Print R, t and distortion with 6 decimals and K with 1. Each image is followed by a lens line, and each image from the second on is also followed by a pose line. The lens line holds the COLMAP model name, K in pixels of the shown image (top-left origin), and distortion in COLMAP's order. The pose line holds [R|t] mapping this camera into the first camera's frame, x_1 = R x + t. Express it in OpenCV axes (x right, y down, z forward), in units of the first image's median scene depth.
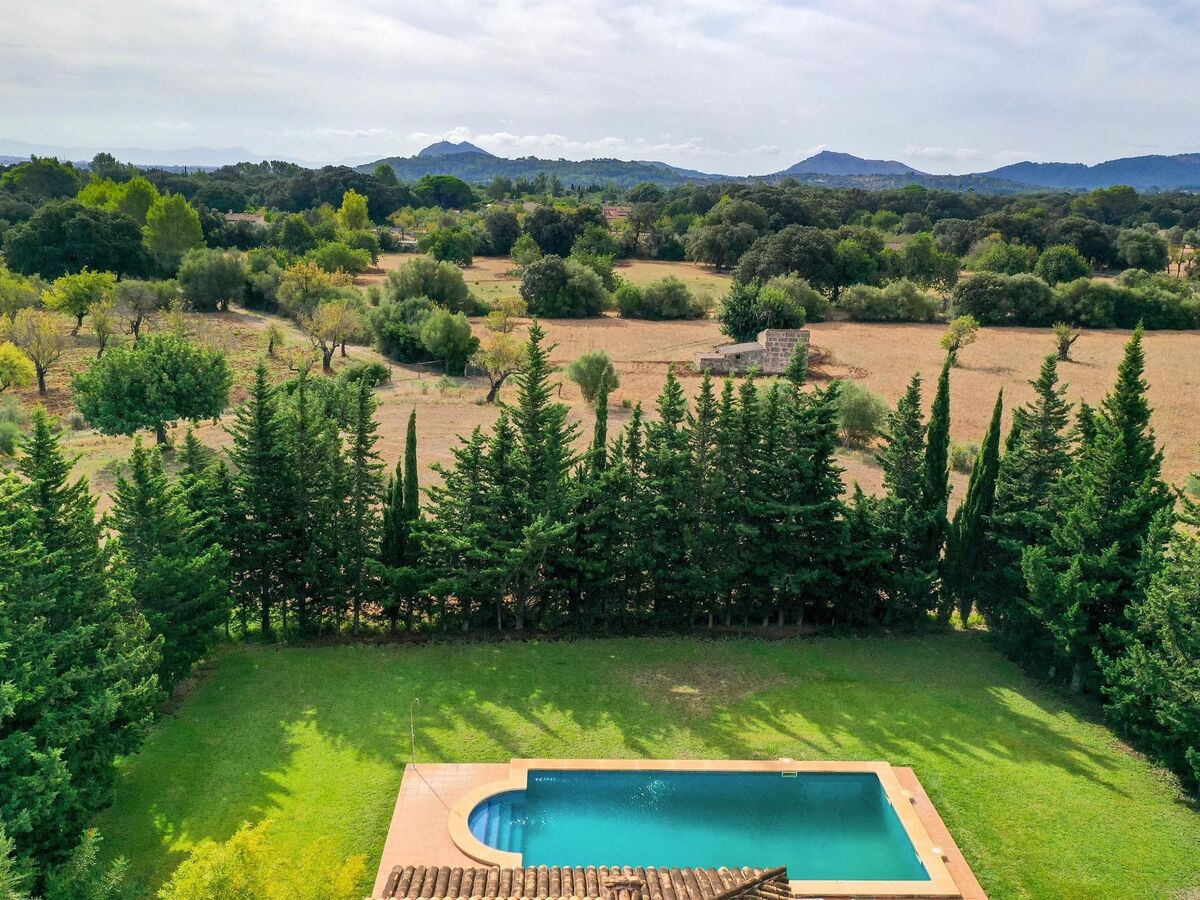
lens RADIAL K [[1068.3, 0, 600.0], [0, 1068.3, 450.0], [0, 0, 1]] dist [0.003734, 0.000007]
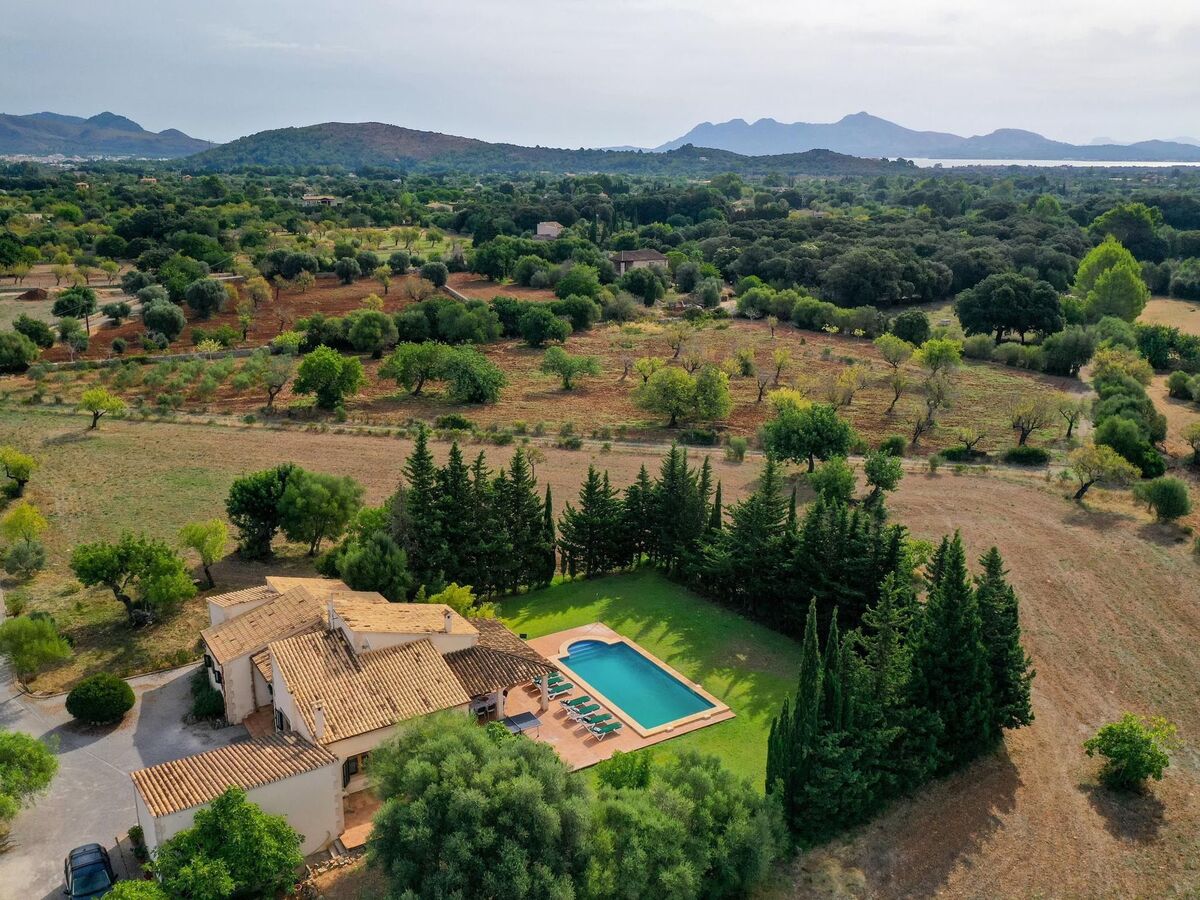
lens RADIAL K [[1068.3, 0, 600.0], [0, 1068.3, 450.0], [0, 0, 1]] dist [0.003734, 0.000007]
pose [[0.498028, 0.207134, -0.842059, 1.292080], [-0.204830, 0.971674, 0.117873, -0.264149], [0.842623, 0.113775, 0.526348, -0.209426]]
